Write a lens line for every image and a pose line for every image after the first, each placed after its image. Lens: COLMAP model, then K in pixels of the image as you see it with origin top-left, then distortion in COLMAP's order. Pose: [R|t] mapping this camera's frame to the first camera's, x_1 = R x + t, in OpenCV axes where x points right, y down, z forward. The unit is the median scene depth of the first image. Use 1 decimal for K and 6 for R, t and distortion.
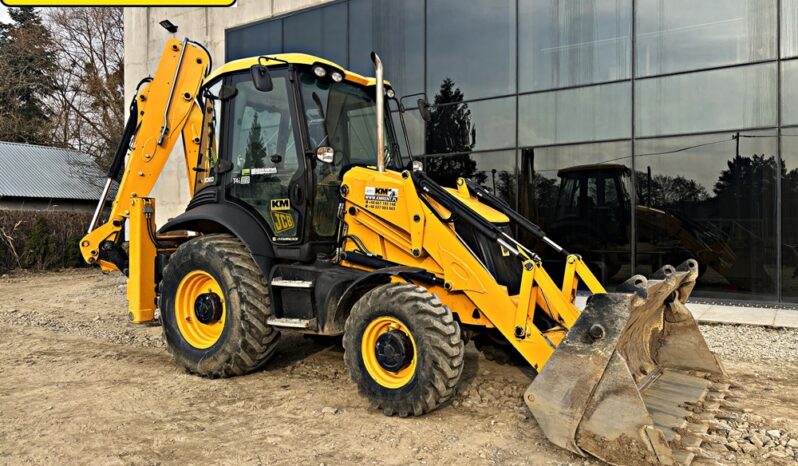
lens RADIAL K [[596.2, 0, 399.0], [0, 596.2, 233.0], [0, 0, 1]] dist [0.038987, -0.037691]
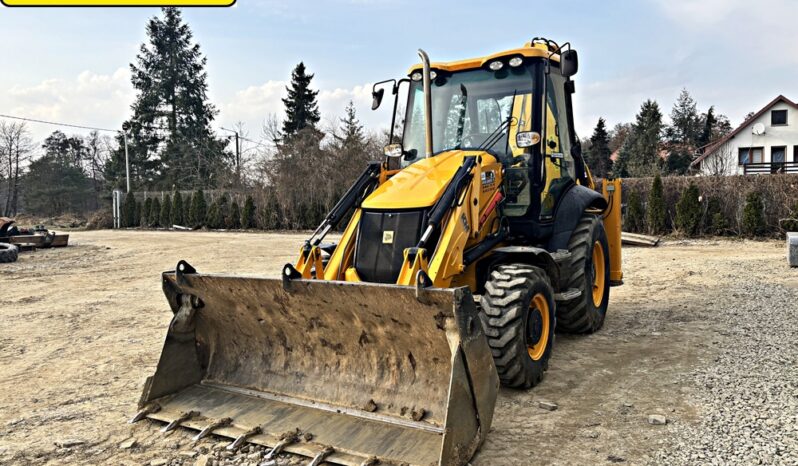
lens RADIAL K [[597.4, 0, 394.5], [0, 597.4, 225.1], [0, 0, 1]] dist [0.027539, -0.011753]
pose [[0.068120, 0.044229, -0.996696, 1.098319], [0.013653, 0.998882, 0.045259, -0.032835], [0.997584, -0.016691, 0.067440, 0.907760]]
